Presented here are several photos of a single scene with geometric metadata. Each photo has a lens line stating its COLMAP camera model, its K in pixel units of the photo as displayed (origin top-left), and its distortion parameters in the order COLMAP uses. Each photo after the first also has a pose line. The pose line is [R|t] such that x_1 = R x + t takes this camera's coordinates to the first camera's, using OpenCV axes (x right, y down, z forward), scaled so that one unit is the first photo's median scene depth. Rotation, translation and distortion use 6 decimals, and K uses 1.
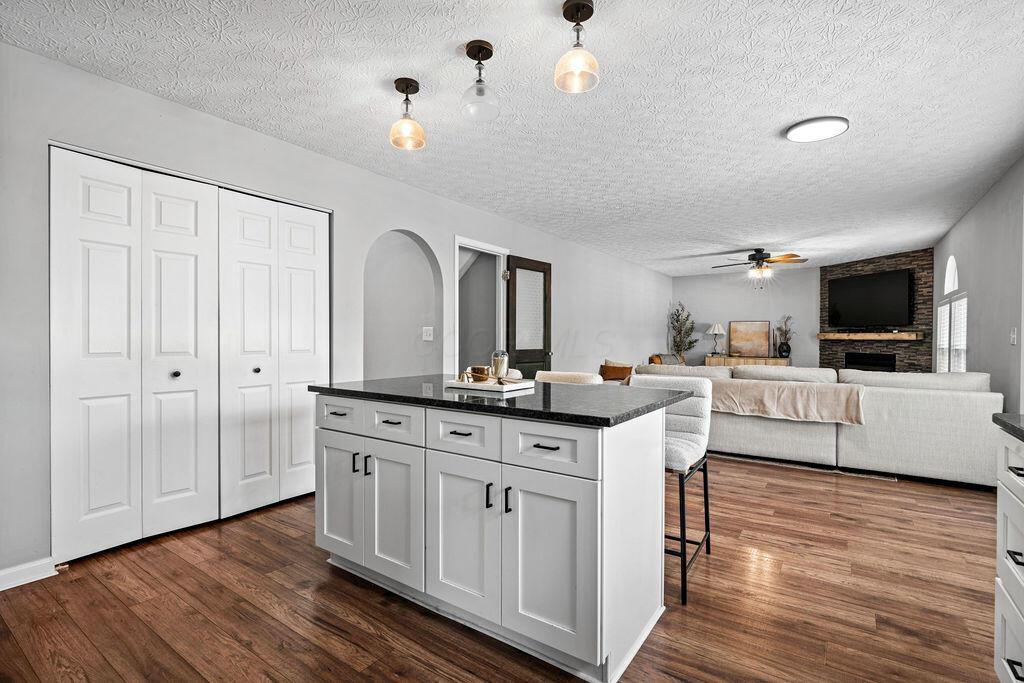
lens RADIAL K [[488.2, 0, 505.7], [0, 488.2, 341.8], [0, 0, 1]] dist [-0.005296, -0.000368]
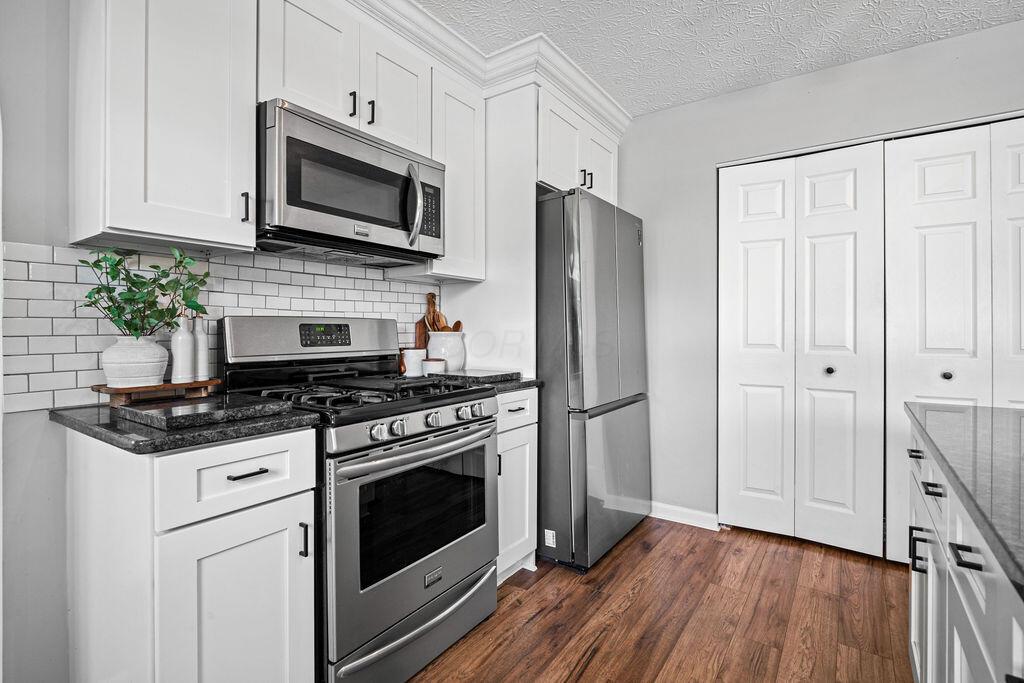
lens RADIAL K [[488.2, 0, 507.2], [0, 488.2, 331.9], [0, 0, 1]] dist [-0.005296, -0.000368]
pose [[0.007766, 0.002163, -0.999968, 0.506297], [-0.007718, 0.999968, 0.002103, -0.004719], [0.999940, 0.007702, 0.007783, 0.957452]]
